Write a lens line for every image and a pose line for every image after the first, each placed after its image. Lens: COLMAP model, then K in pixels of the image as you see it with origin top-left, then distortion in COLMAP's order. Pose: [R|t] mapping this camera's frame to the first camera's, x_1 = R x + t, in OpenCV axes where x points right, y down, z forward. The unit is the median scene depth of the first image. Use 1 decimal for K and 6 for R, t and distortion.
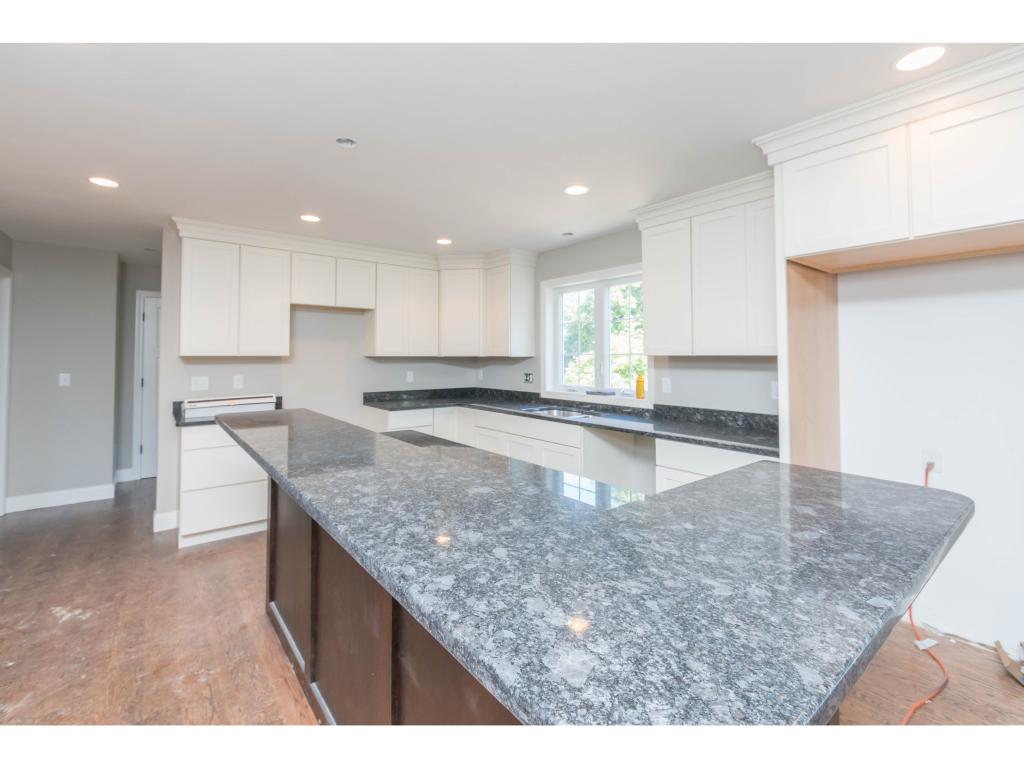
lens RADIAL K [[452.5, 0, 513.1], [0, 452.5, 375.7], [0, 0, 1]] dist [0.001675, -0.000015]
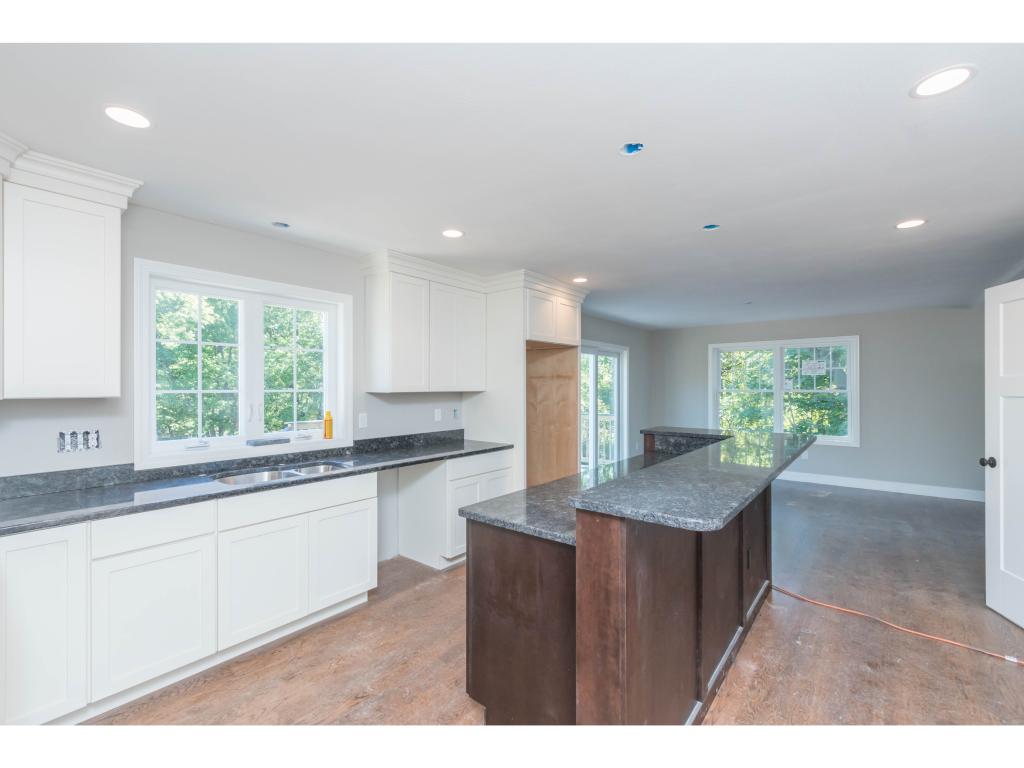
lens RADIAL K [[445.8, 0, 514.6], [0, 445.8, 387.6], [0, 0, 1]] dist [-0.001358, -0.000105]
pose [[-0.218952, 0.001973, 0.975734, -0.715715], [0.046231, 0.998896, 0.008355, -0.043989], [-0.974640, 0.046939, -0.218802, 0.882570]]
